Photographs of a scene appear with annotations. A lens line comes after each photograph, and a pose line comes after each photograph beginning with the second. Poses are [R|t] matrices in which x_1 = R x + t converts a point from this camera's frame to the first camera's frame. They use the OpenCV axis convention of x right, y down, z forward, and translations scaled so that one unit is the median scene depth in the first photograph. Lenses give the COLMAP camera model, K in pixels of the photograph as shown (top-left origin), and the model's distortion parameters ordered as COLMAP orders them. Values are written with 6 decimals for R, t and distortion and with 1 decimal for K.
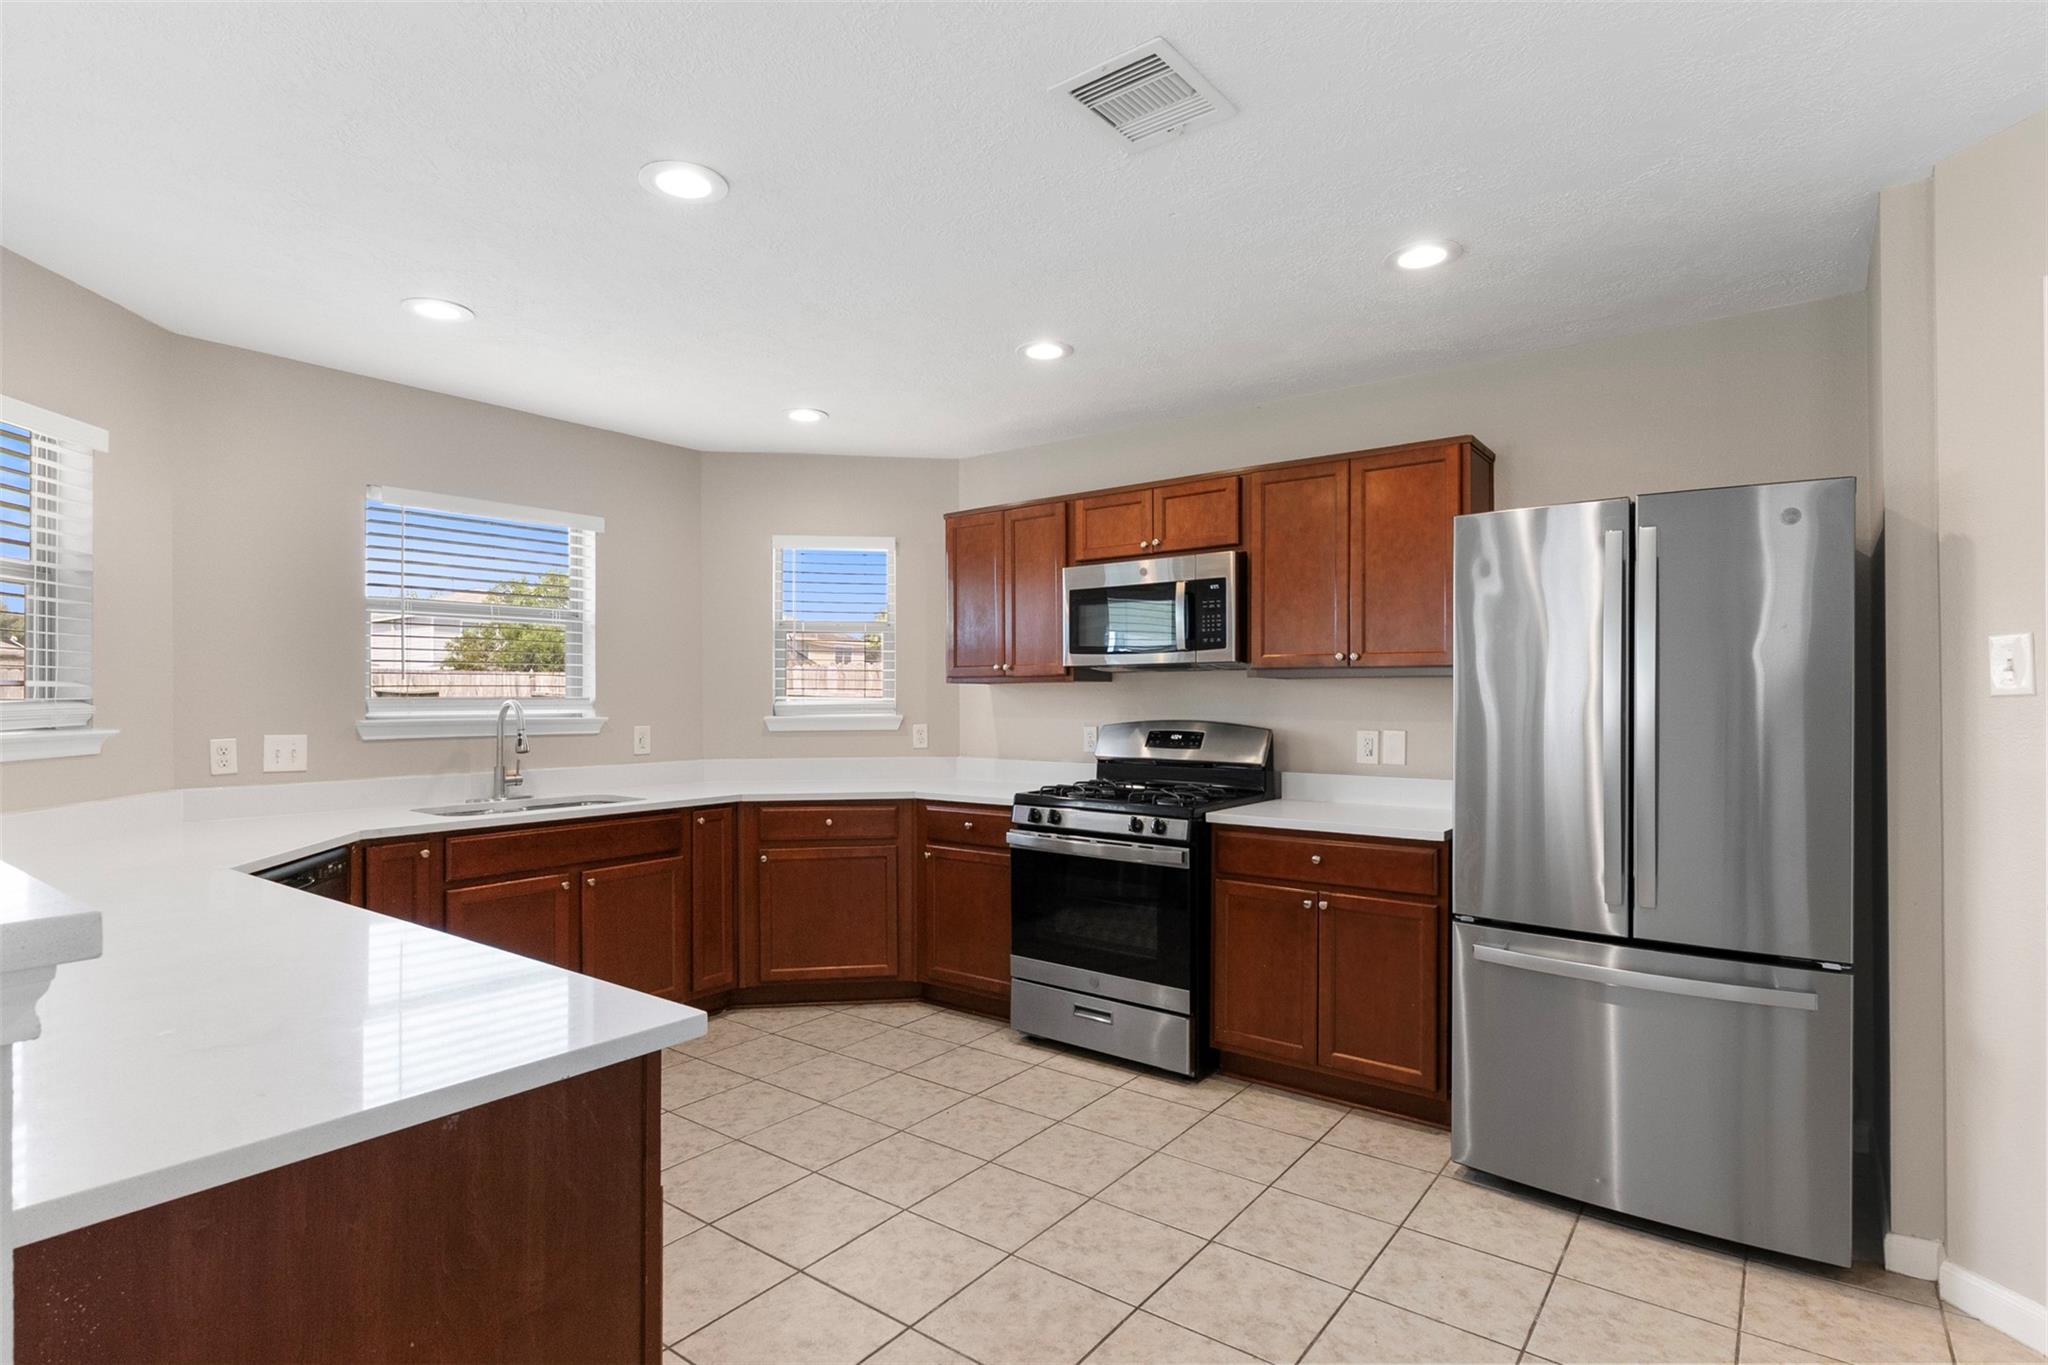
lens RADIAL K [[1031.2, 0, 1019.8], [0, 1031.2, 690.4], [0, 0, 1]] dist [0.001144, 0.000684]
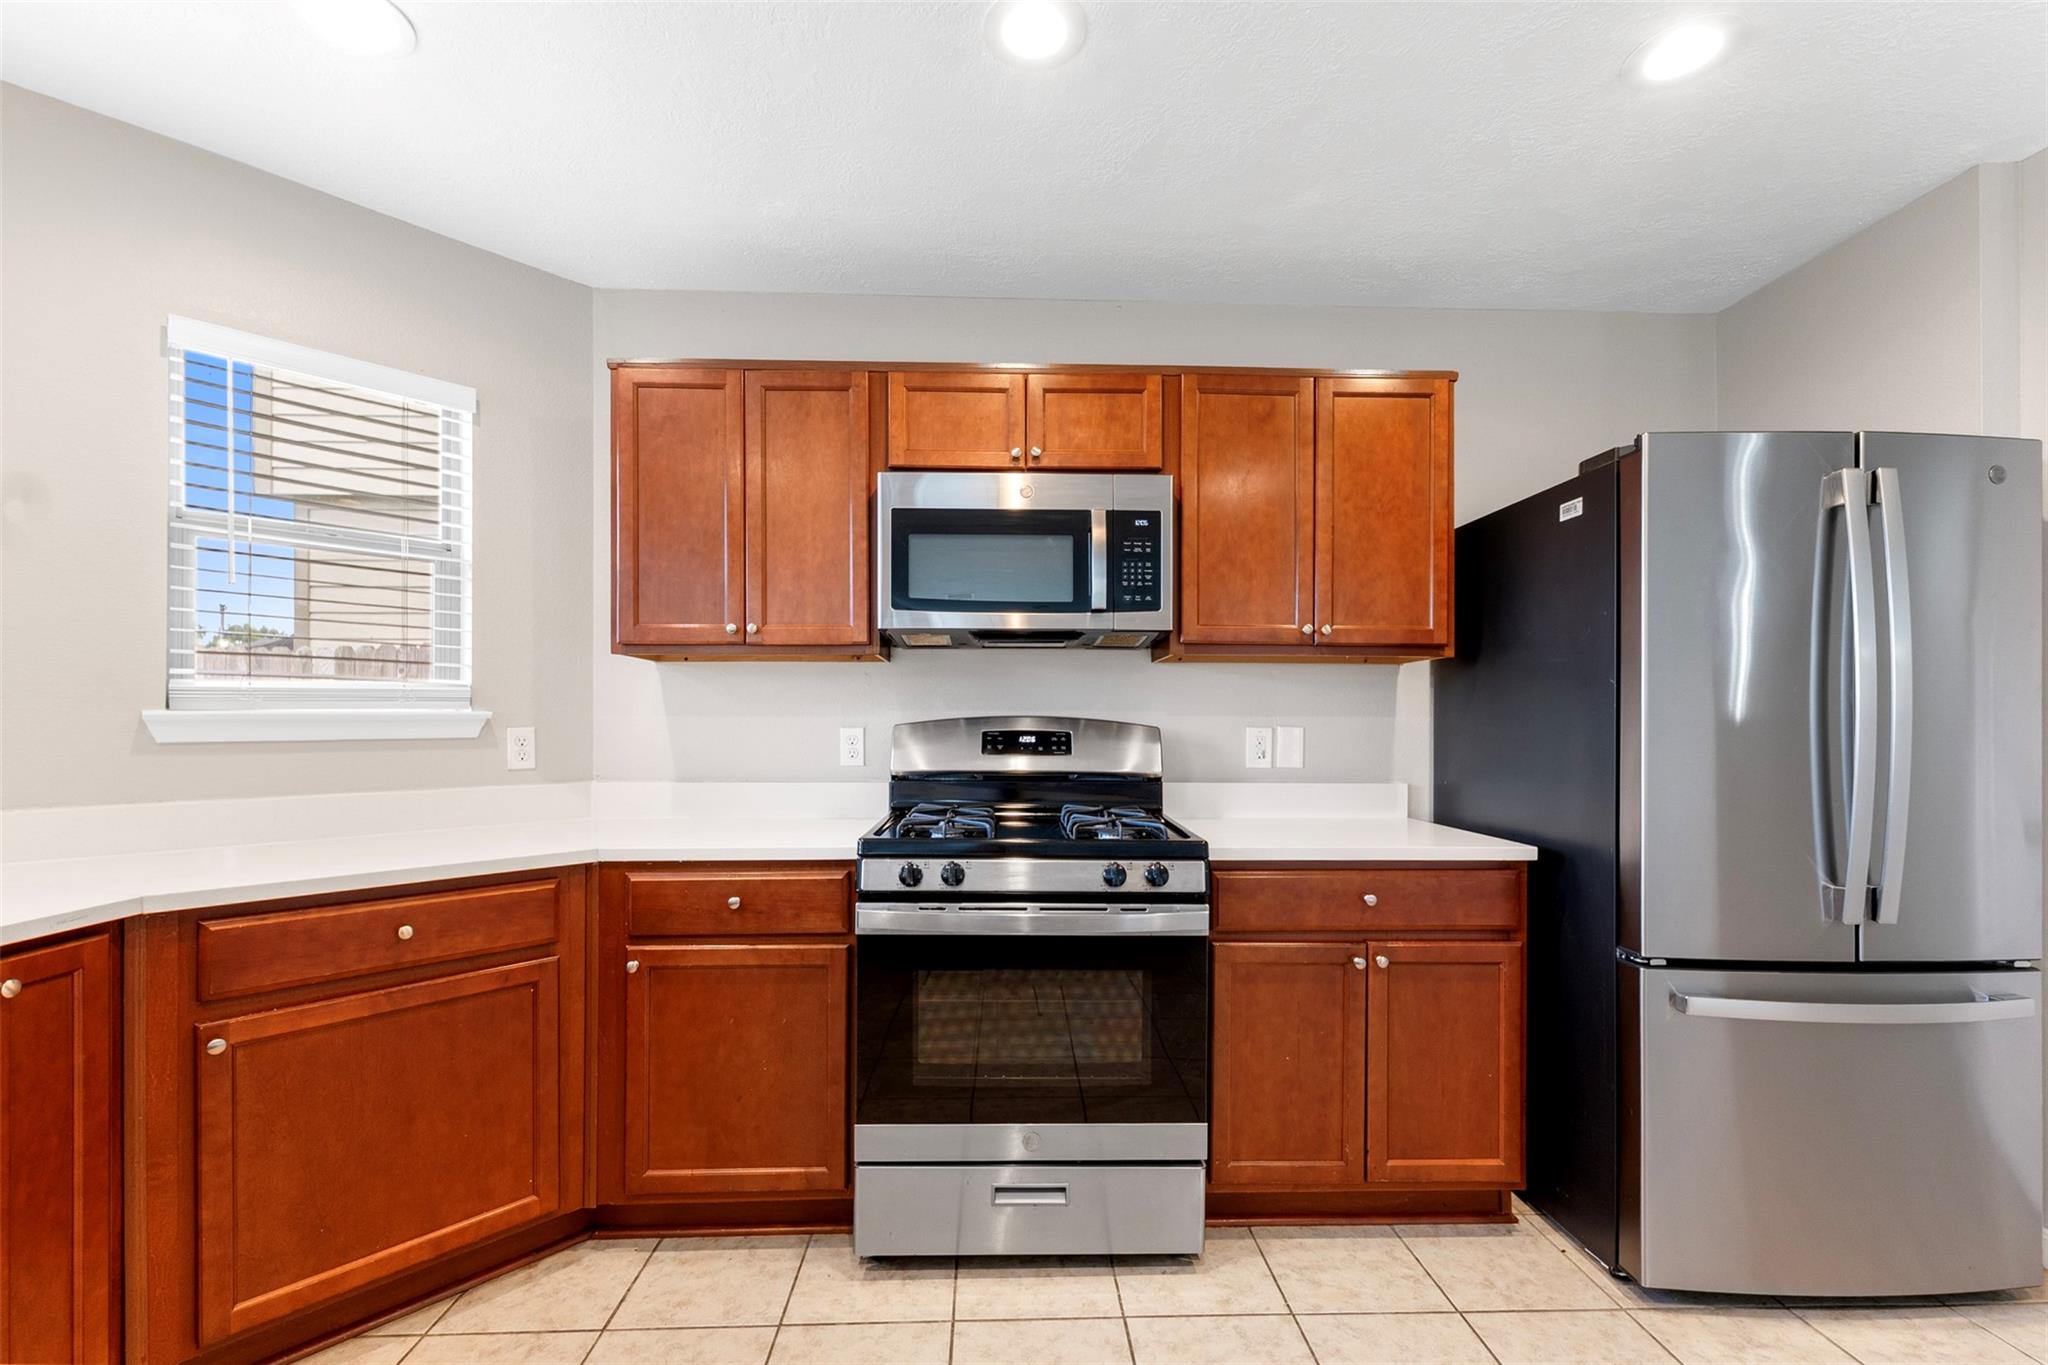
lens RADIAL K [[874.4, 0, 1028.6], [0, 874.4, 717.5], [0, 0, 1]] dist [0.007010, -0.001246]
pose [[0.769433, 0.005305, 0.638705, -0.238283], [-0.008830, 0.999958, 0.002332, 0.029896], [-0.638666, -0.007434, 0.769448, 0.557451]]
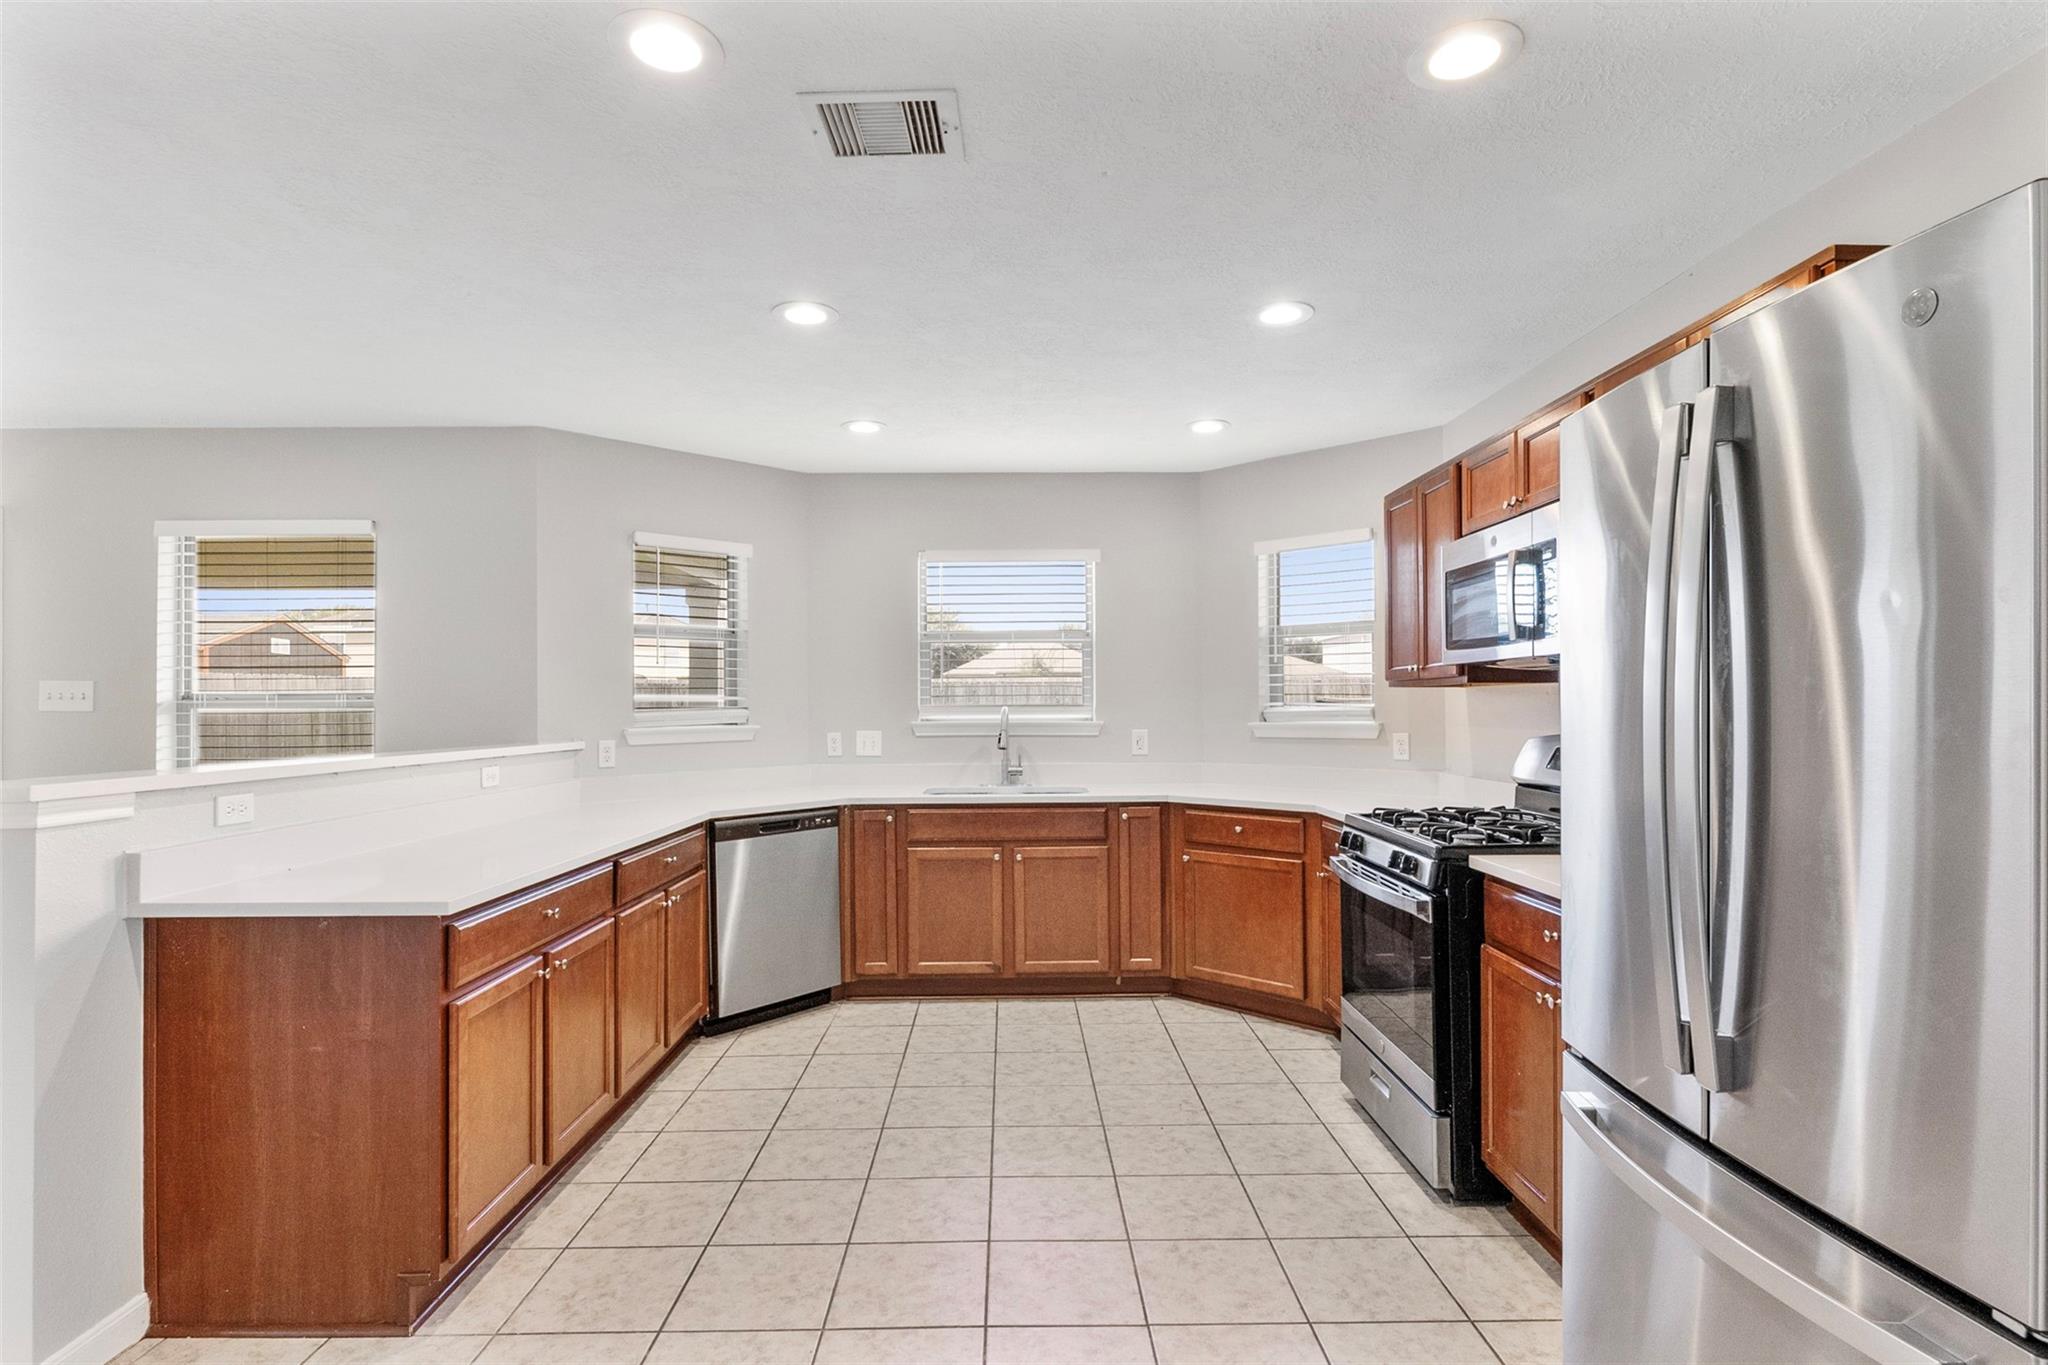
lens RADIAL K [[1031.2, 0, 1012.3], [0, 1031.2, 694.9], [0, 0, 1]] dist [0.001144, 0.000684]
pose [[0.610733, -0.010503, -0.791767, 0.507370], [0.009573, 0.999937, -0.005881, 0.002076], [0.791779, -0.003988, 0.610795, 0.235847]]
